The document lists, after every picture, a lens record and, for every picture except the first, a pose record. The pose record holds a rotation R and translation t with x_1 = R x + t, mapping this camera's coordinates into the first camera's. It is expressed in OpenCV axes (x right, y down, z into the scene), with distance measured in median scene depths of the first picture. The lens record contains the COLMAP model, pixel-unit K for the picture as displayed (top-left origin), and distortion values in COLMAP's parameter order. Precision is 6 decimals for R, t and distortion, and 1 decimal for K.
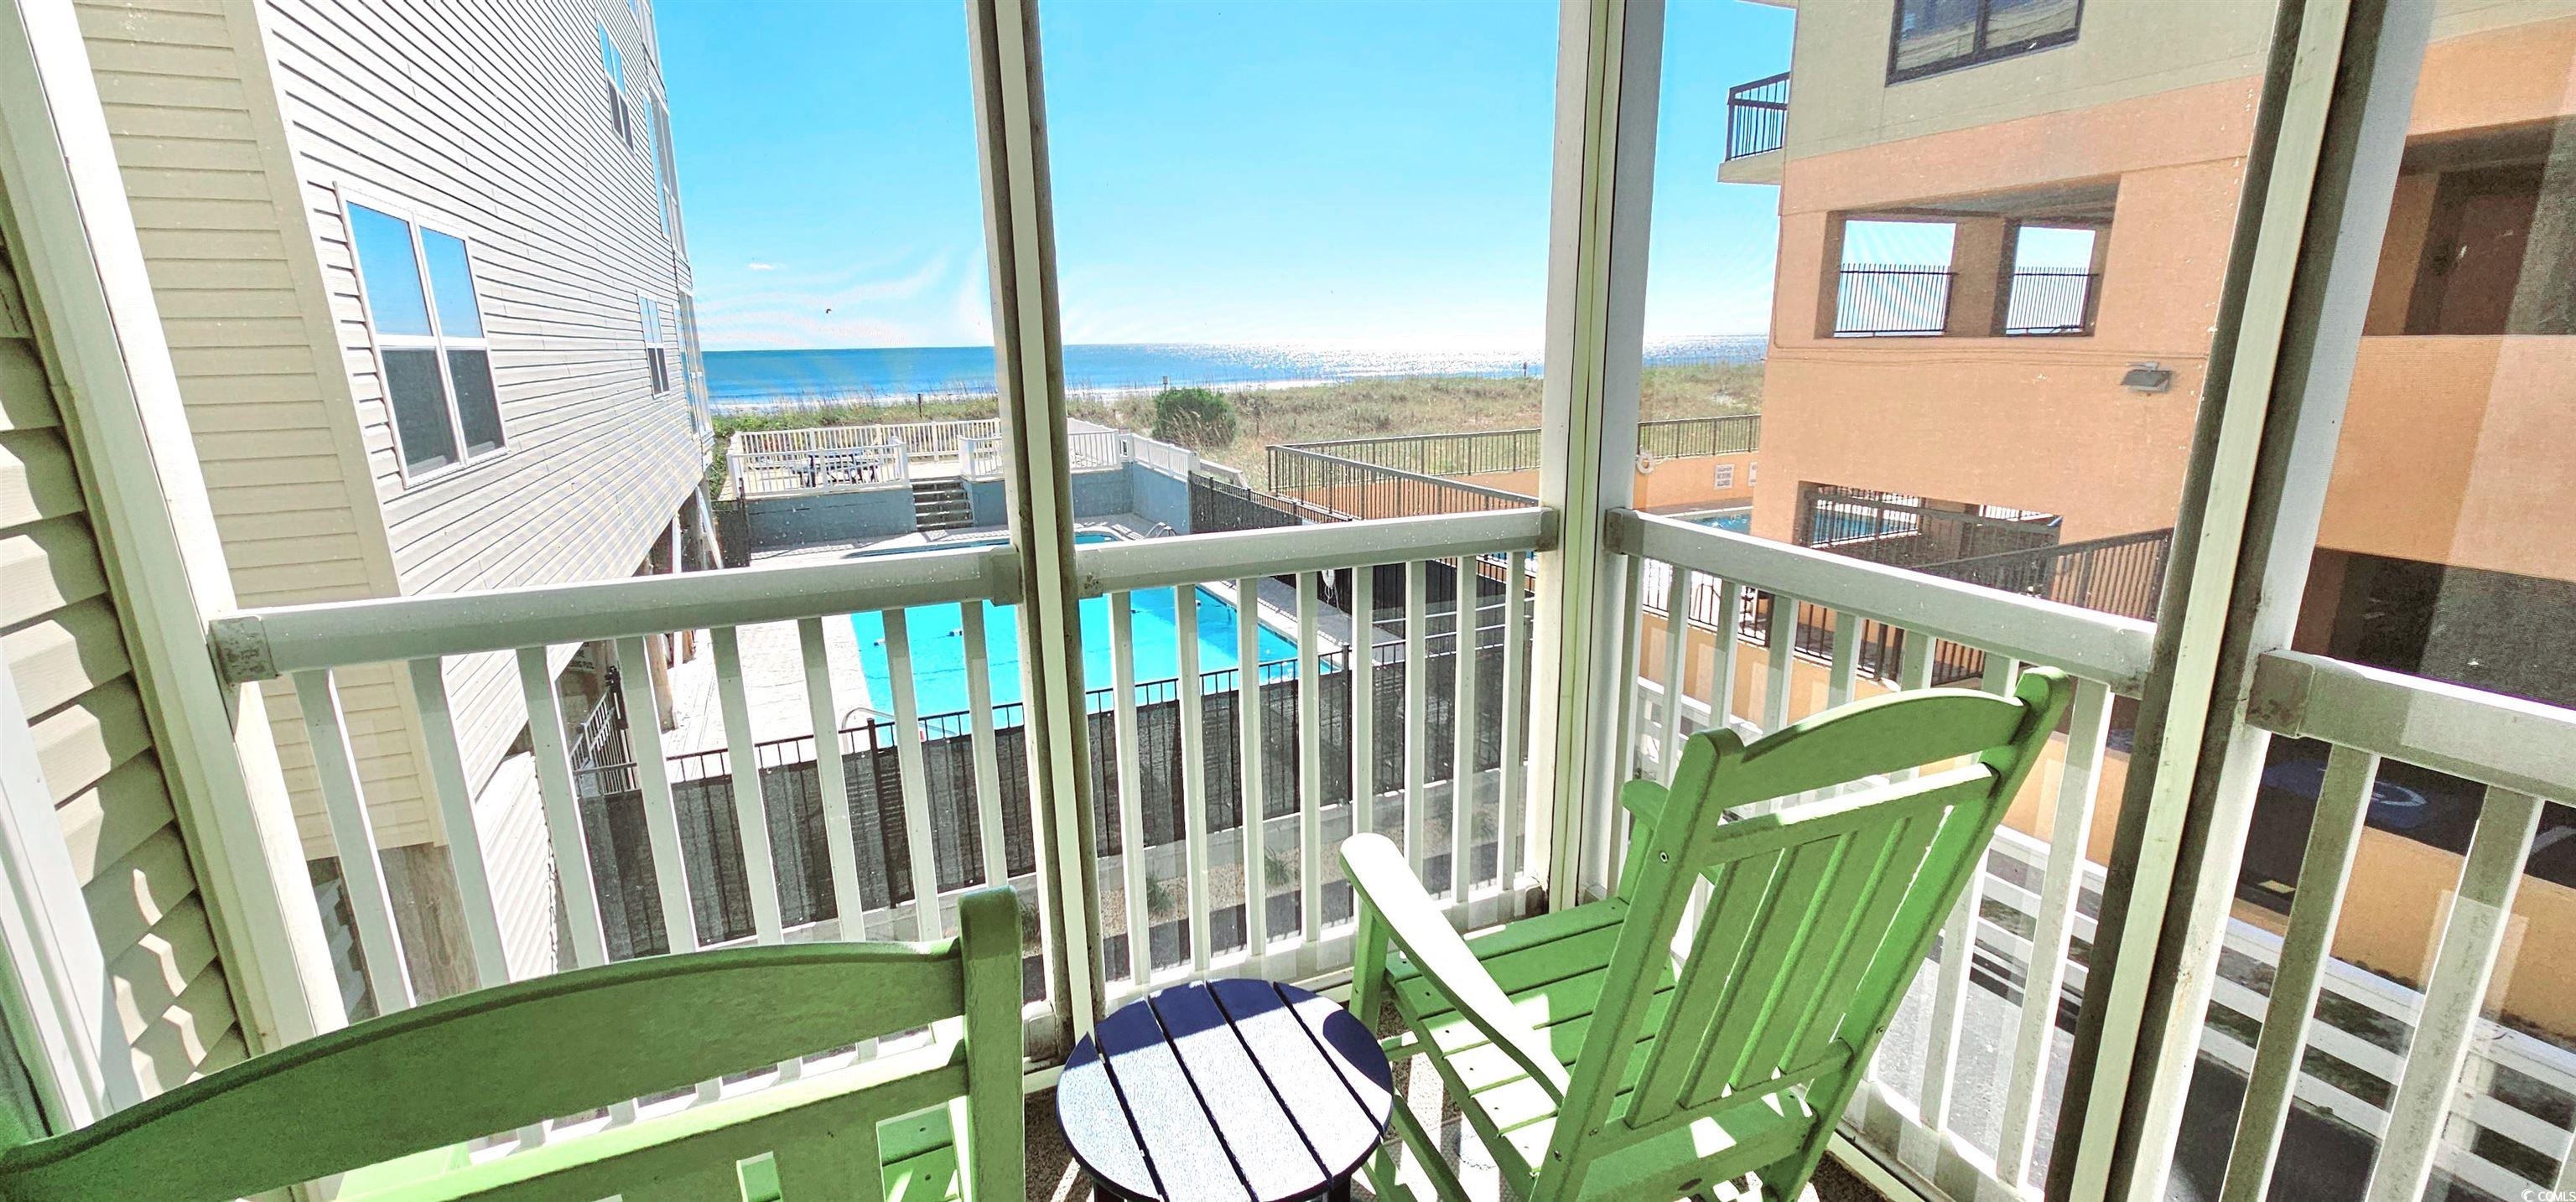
lens RADIAL K [[1053.5, 0, 1282.8], [0, 1053.5, 597.9], [0, 0, 1]] dist [-0.007506, 0.002448]
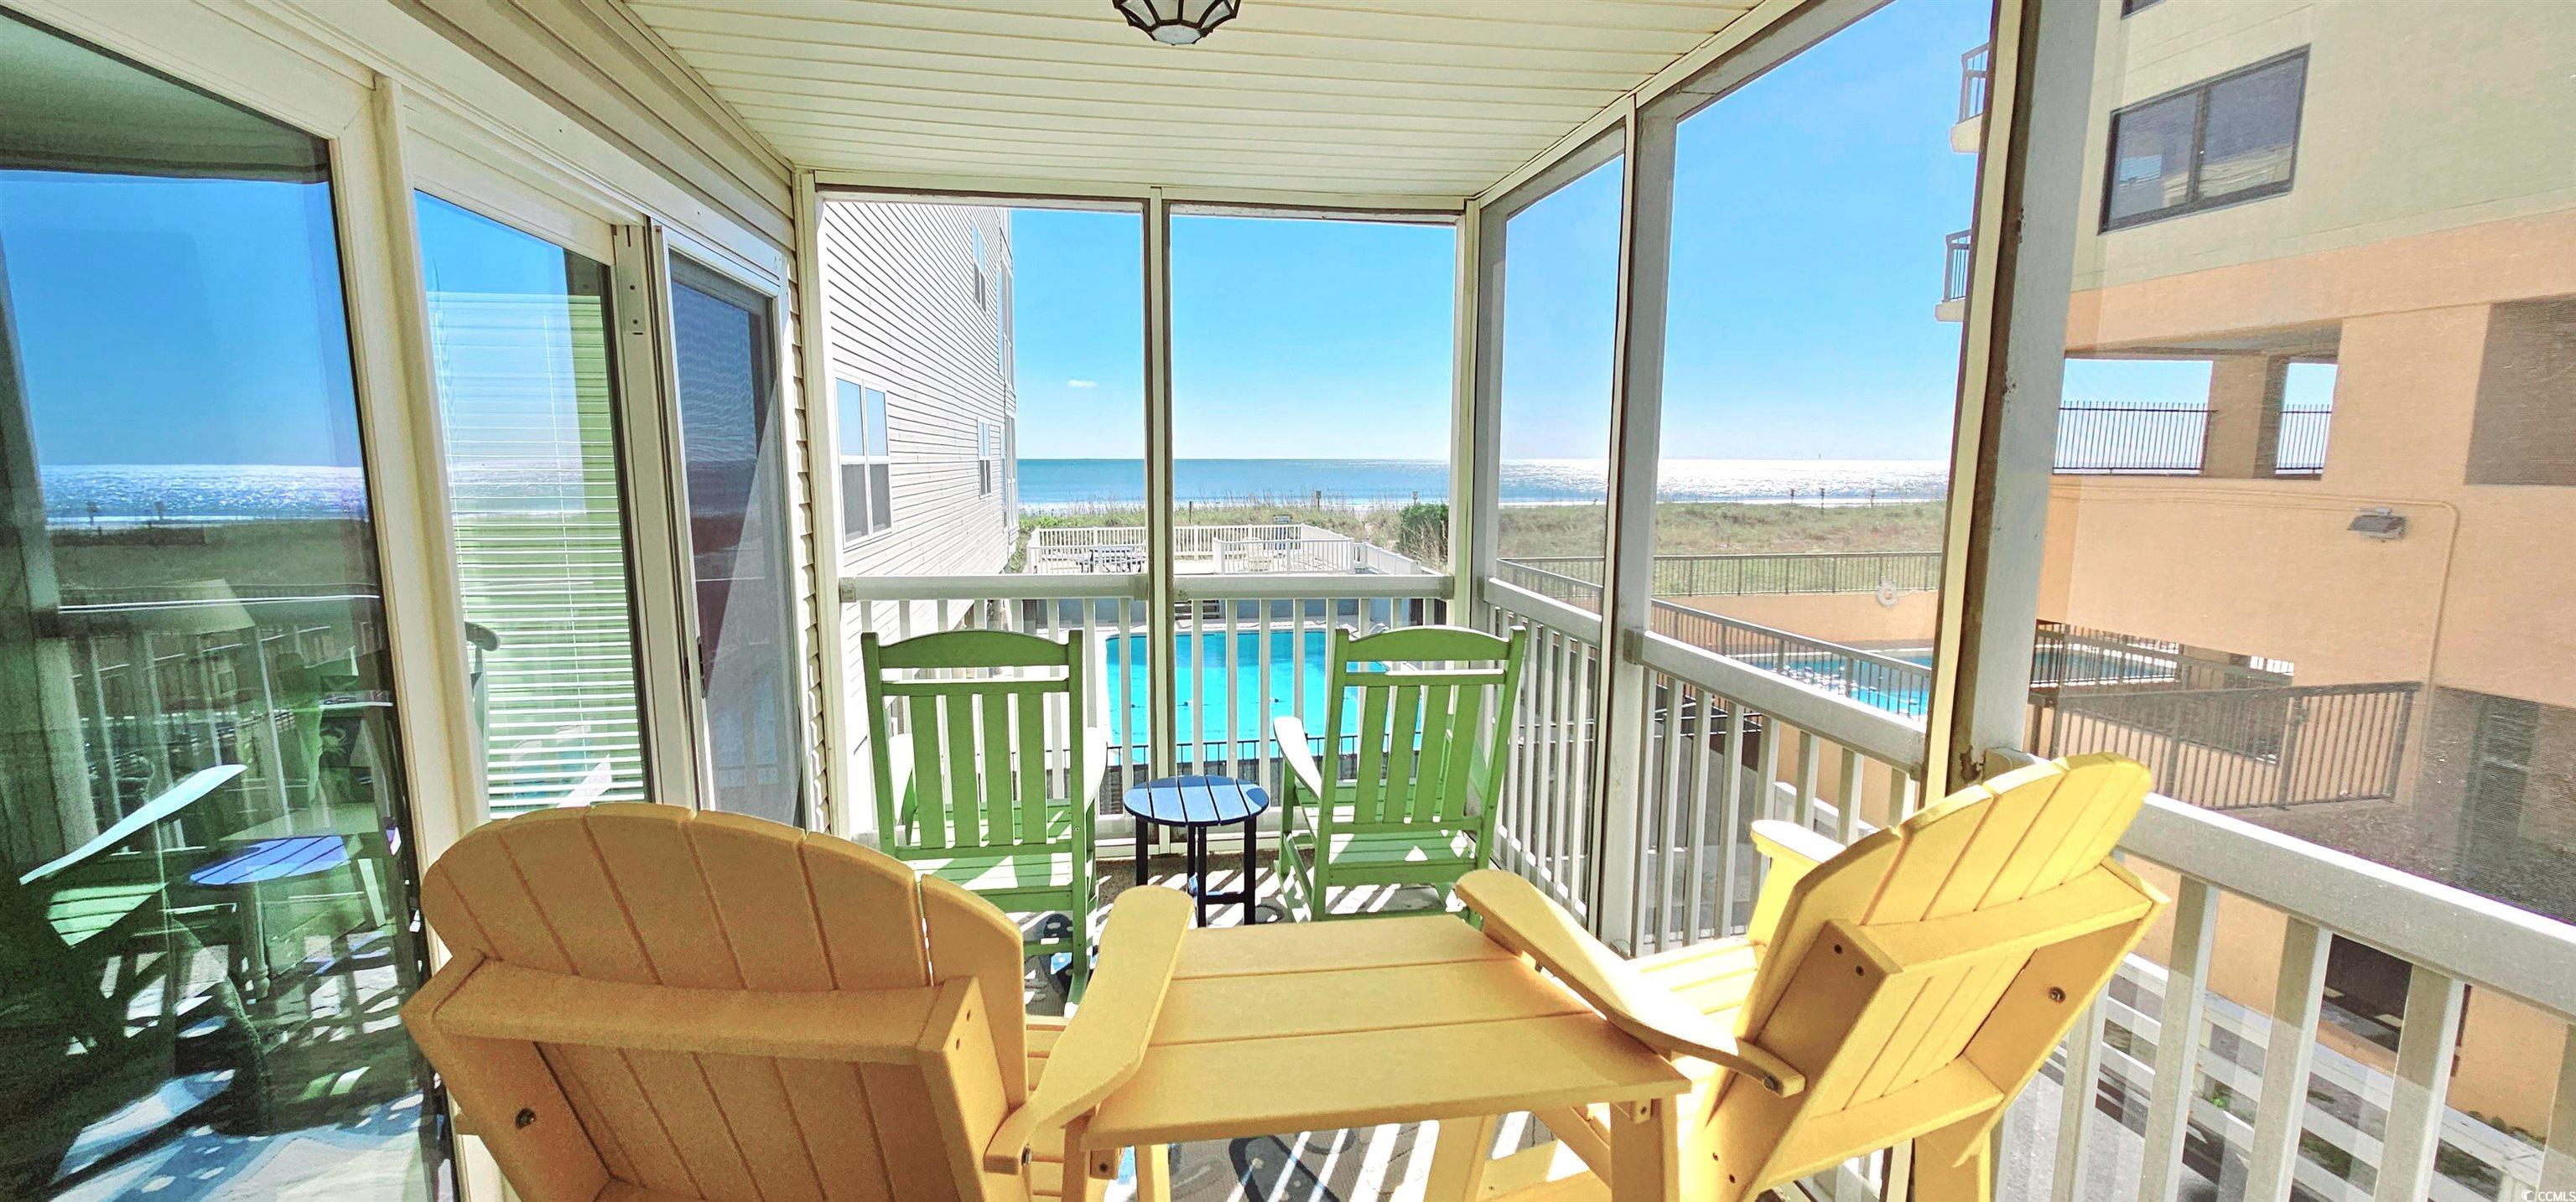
lens RADIAL K [[1053.5, 0, 1270.9], [0, 1053.5, 589.2], [0, 0, 1]] dist [-0.007506, 0.002448]
pose [[0.966585, 0.051992, -0.251020, 0.060990], [-0.080447, 0.991270, -0.104459, 0.021552], [0.243398, 0.121162, 0.962329, -0.113404]]
